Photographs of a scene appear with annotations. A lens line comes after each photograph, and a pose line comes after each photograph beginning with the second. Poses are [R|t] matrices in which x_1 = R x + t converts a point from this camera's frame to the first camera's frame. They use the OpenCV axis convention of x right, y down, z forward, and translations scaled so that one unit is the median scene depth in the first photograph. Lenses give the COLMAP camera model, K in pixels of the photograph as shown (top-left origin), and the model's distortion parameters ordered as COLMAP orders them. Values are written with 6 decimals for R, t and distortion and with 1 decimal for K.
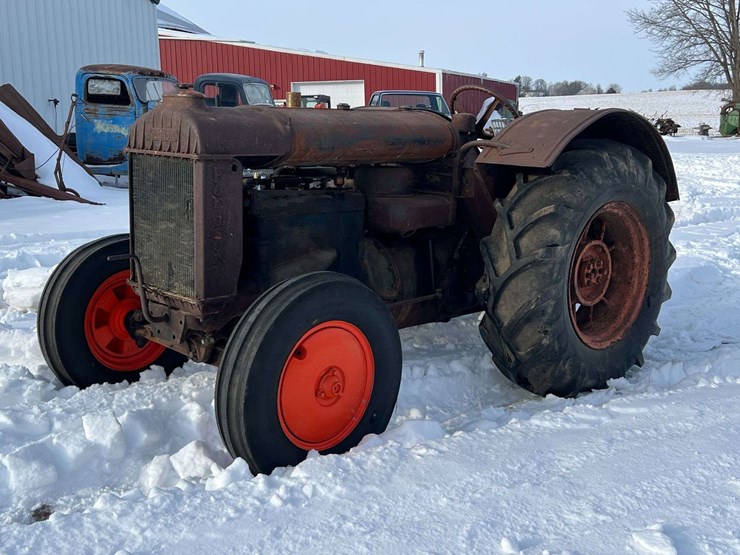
lens RADIAL K [[912.1, 0, 370.0], [0, 912.1, 277.5], [0, 0, 1]] dist [0.110350, -0.015757]
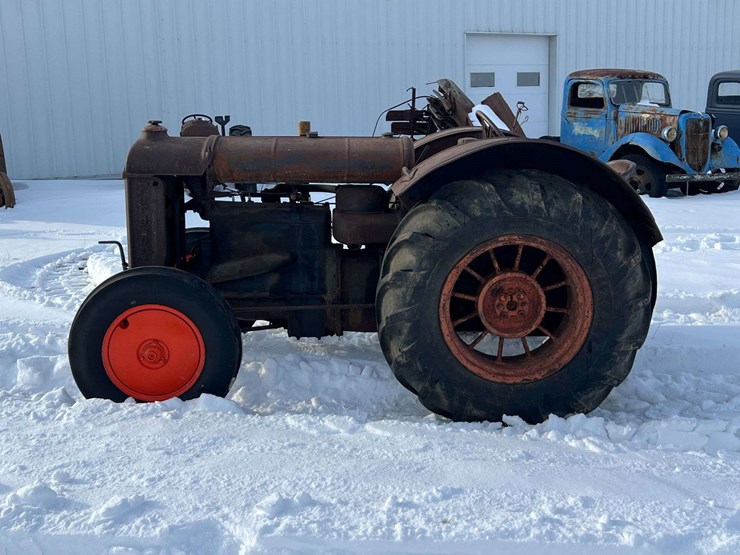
lens RADIAL K [[912.1, 0, 370.0], [0, 912.1, 277.5], [0, 0, 1]] dist [0.110350, -0.015757]
pose [[0.725133, 0.117244, -0.678554, 0.789287], [-0.109165, 0.992510, 0.054832, -0.071208], [0.679901, 0.034314, 0.732501, 0.180030]]
